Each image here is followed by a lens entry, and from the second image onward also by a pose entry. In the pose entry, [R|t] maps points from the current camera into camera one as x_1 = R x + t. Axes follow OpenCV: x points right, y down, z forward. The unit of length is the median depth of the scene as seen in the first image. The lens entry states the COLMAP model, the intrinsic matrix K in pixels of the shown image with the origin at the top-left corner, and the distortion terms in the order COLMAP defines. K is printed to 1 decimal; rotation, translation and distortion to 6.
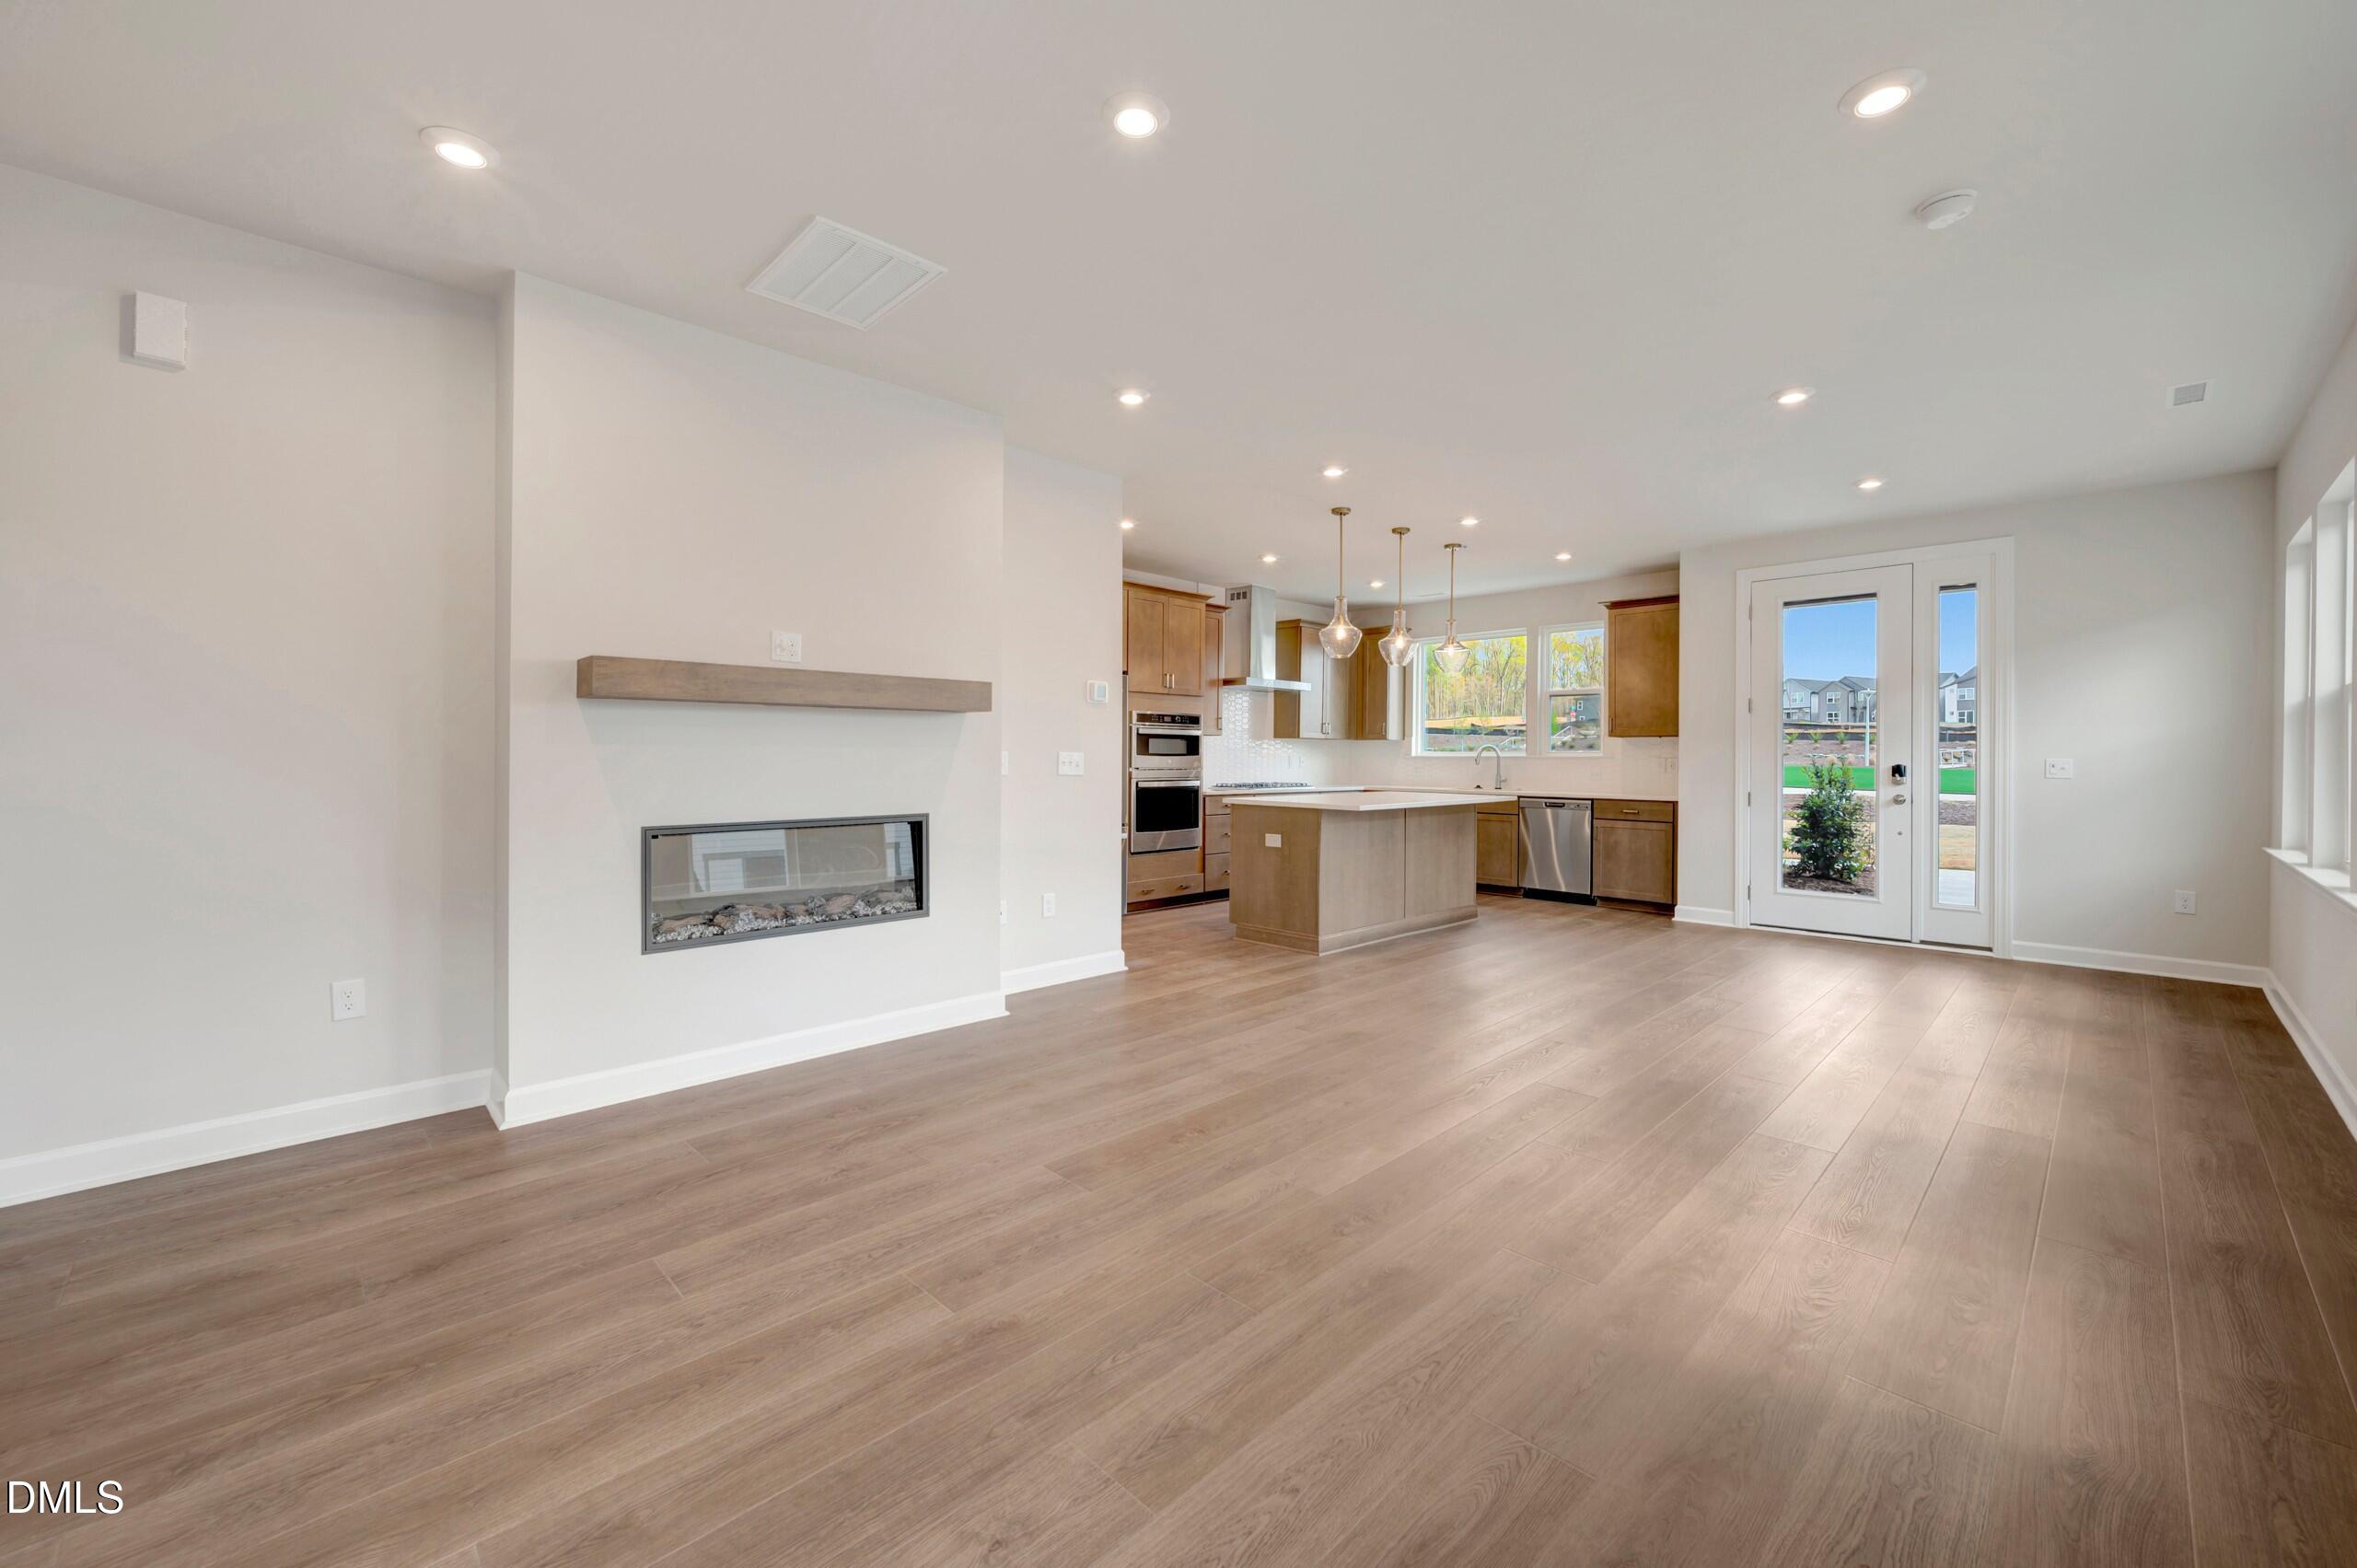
lens RADIAL K [[944.4, 0, 1180.8], [0, 944.4, 750.8], [0, 0, 1]] dist [0.002711, 0.000182]
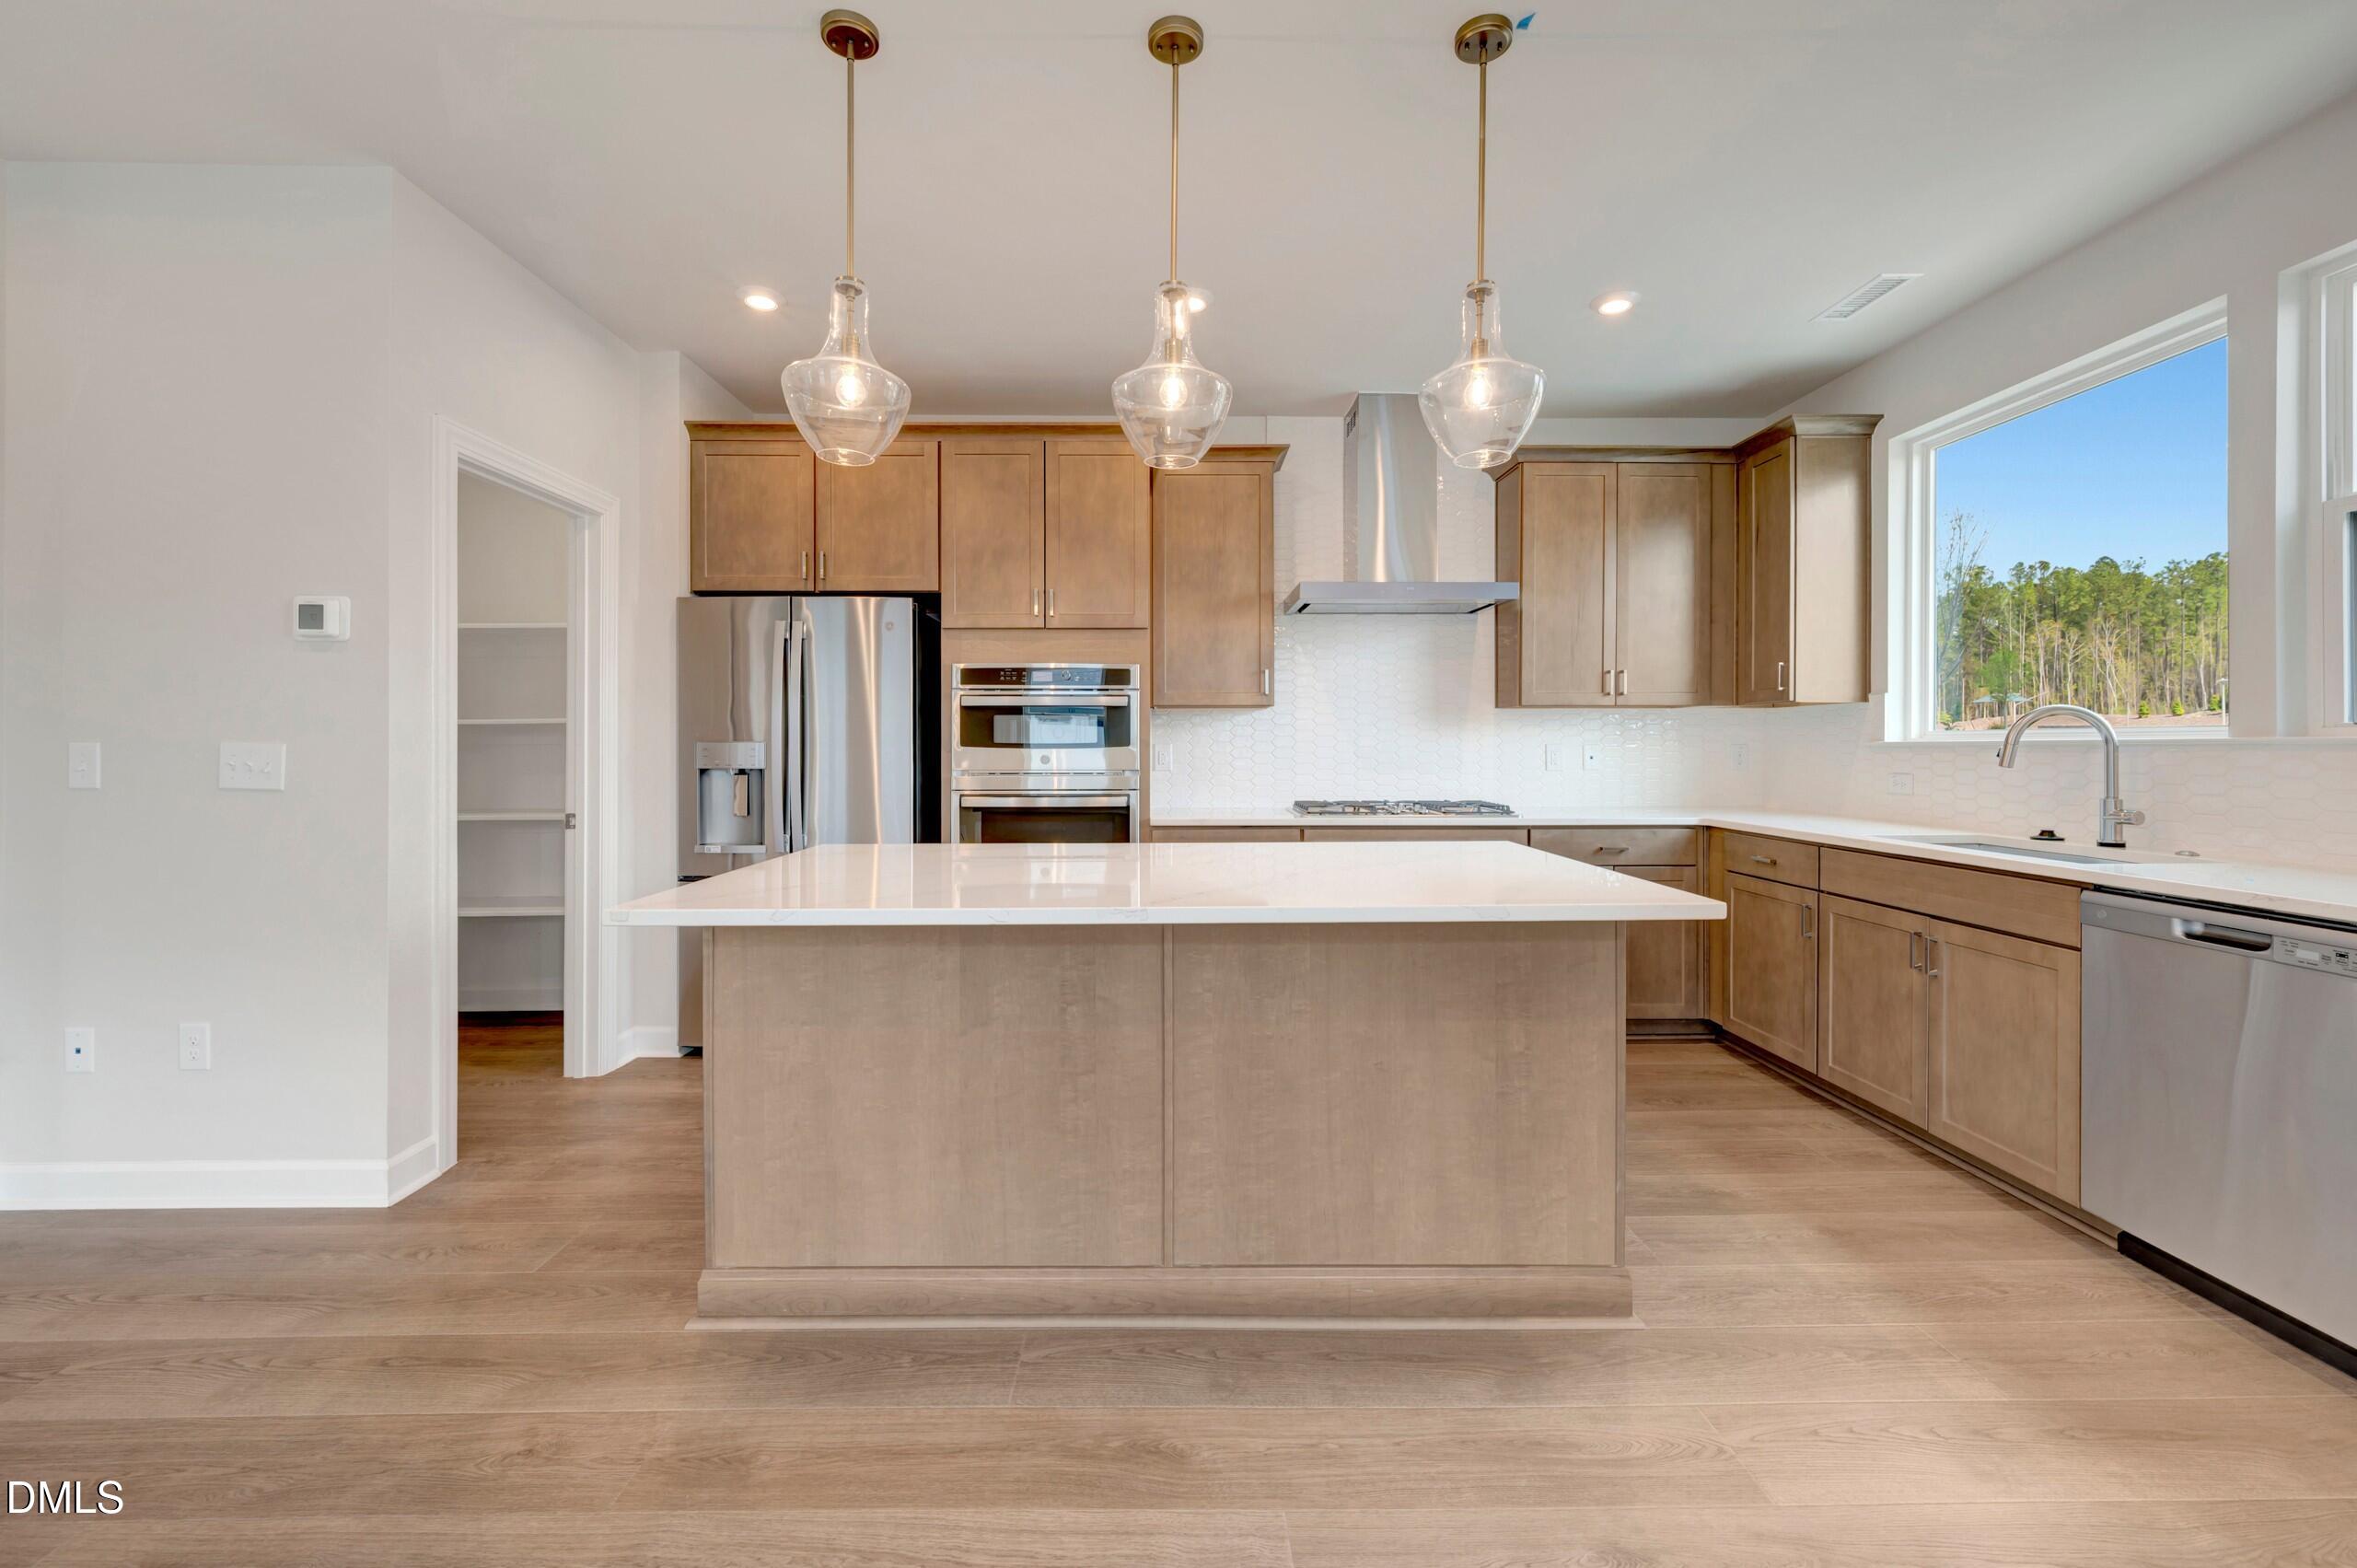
lens RADIAL K [[944.4, 0, 1180.8], [0, 944.4, 750.8], [0, 0, 1]] dist [0.002711, 0.000182]
pose [[0.725336, -0.004378, -0.688381, 0.410586], [0.010822, 0.999929, 0.005043, 0.005441], [0.688310, -0.011108, 0.725332, 0.700185]]
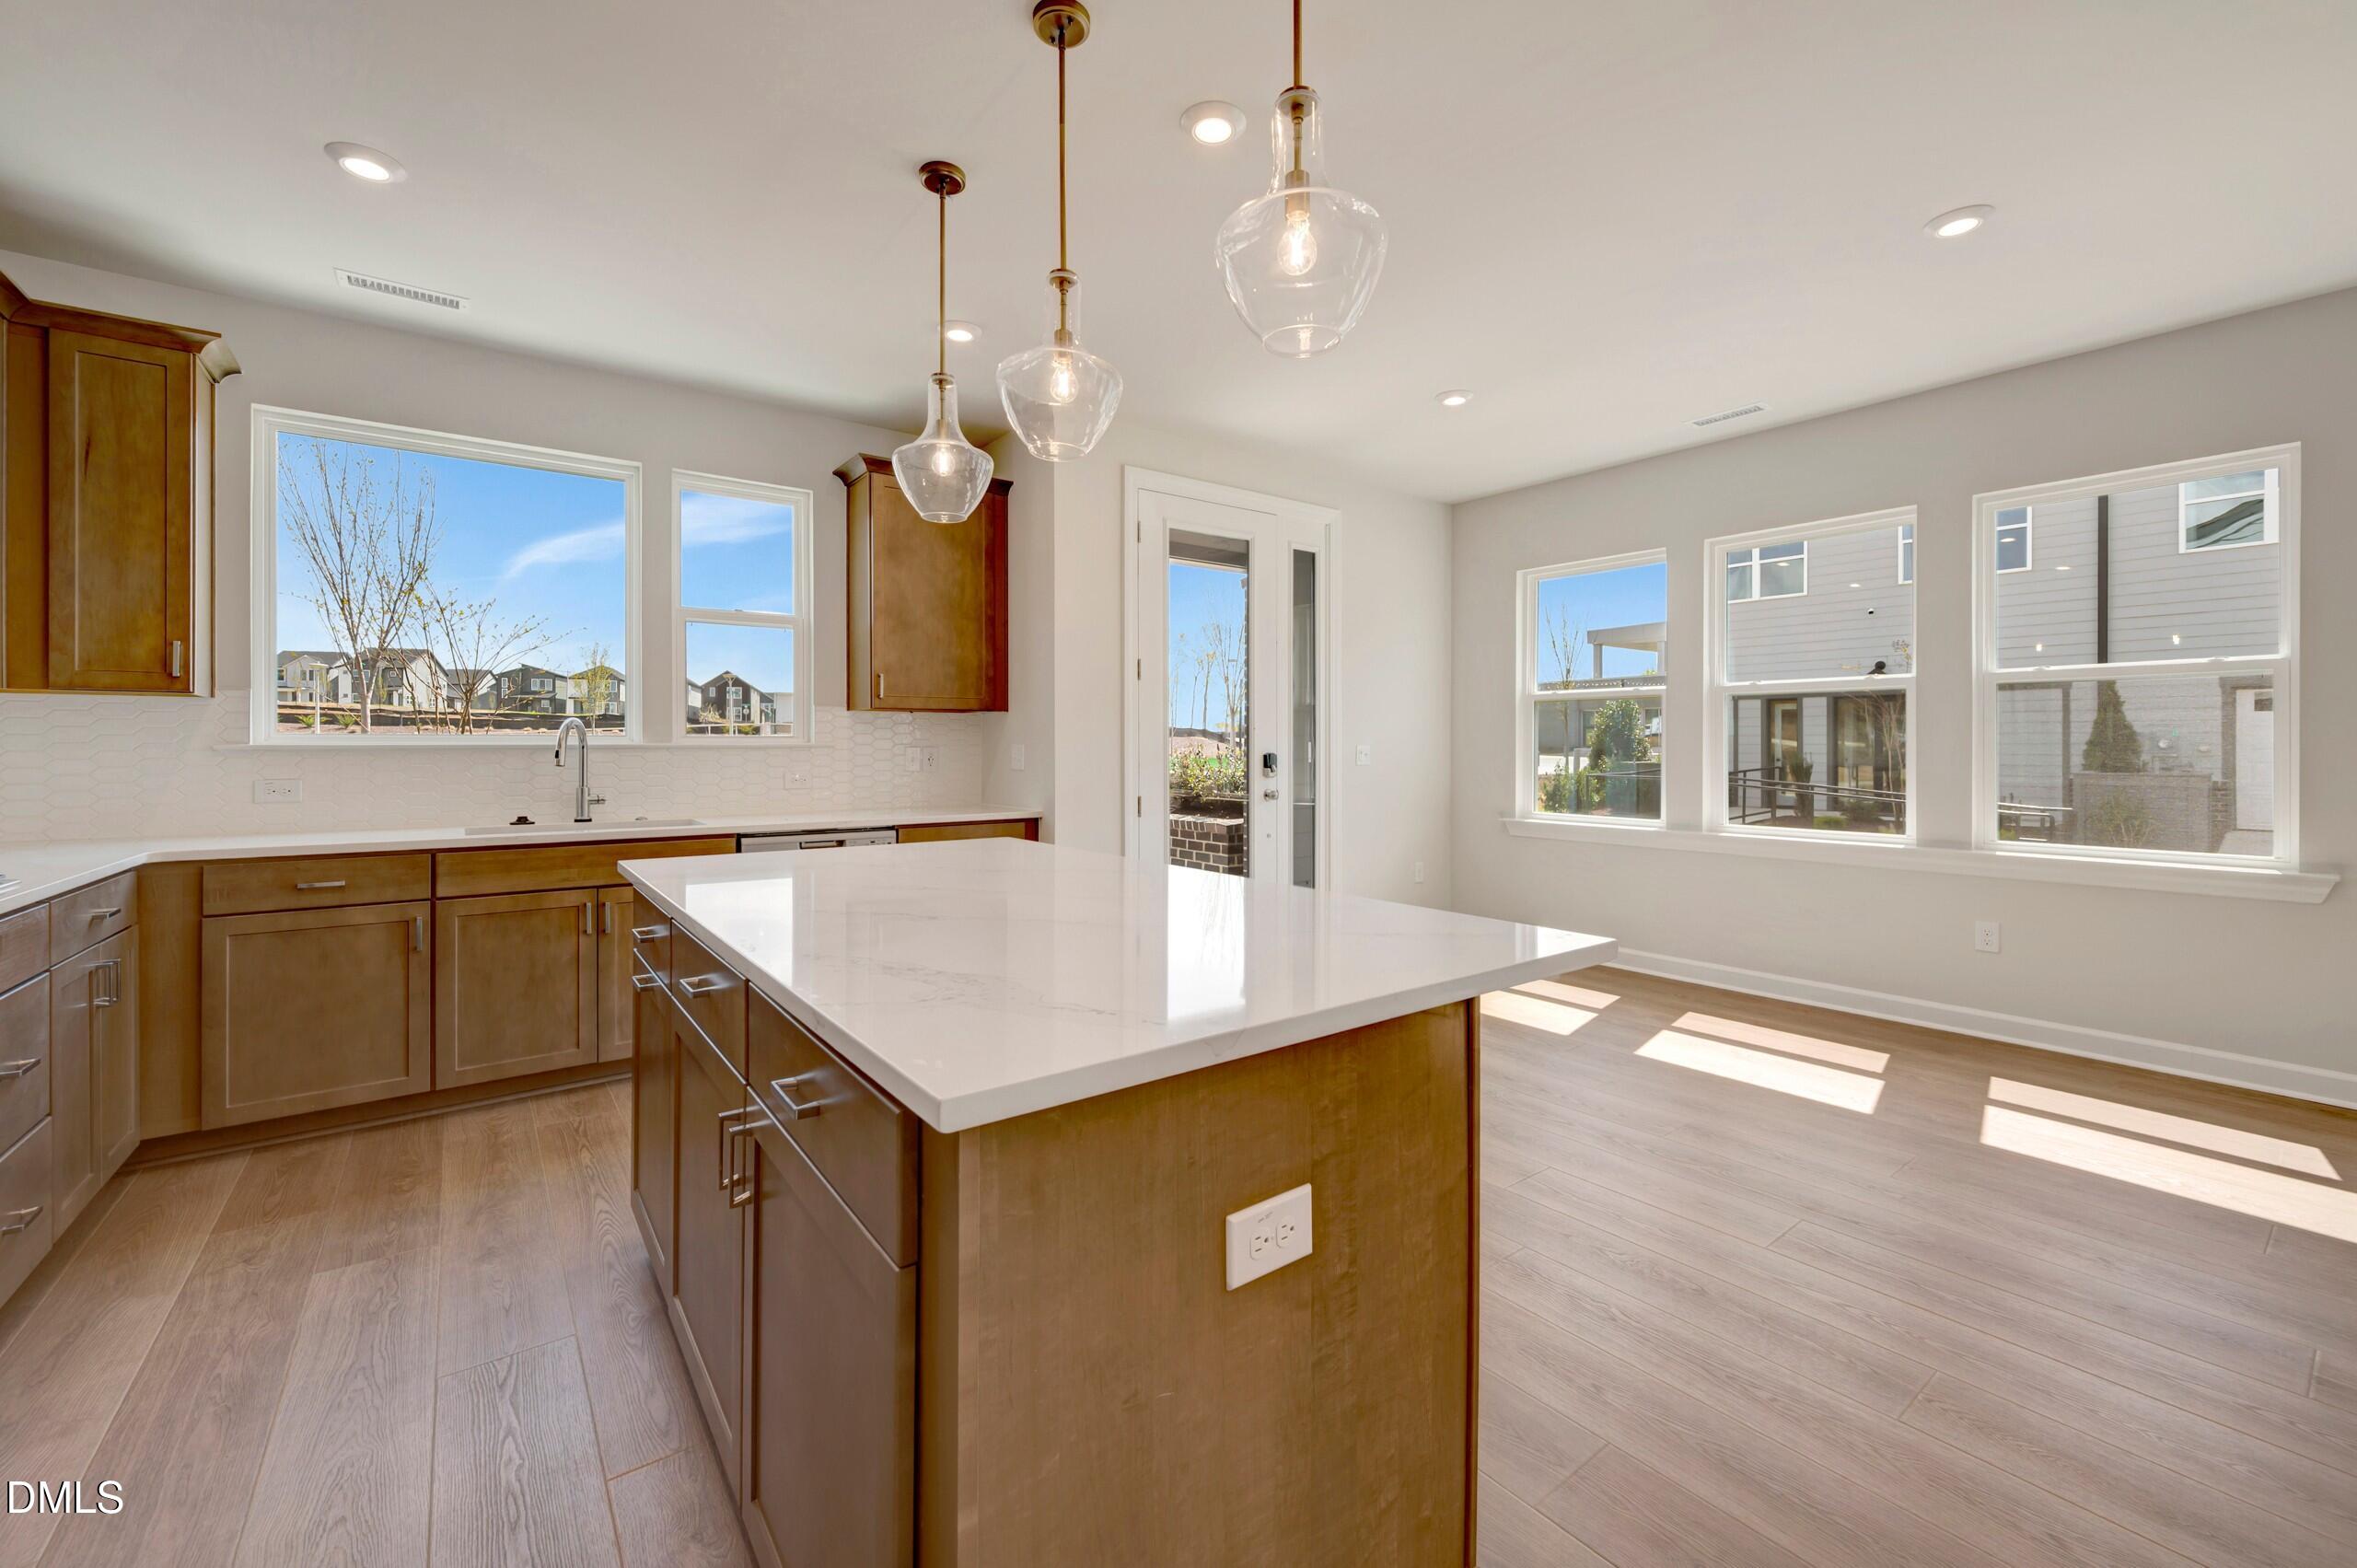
lens RADIAL K [[944.4, 0, 1180.8], [0, 944.4, 750.8], [0, 0, 1]] dist [0.002711, 0.000182]
pose [[0.128439, -0.009404, 0.991673, -0.064147], [-0.005484, 0.999933, 0.010192, 0.003291], [-0.991702, -0.006747, 0.128379, 0.838105]]
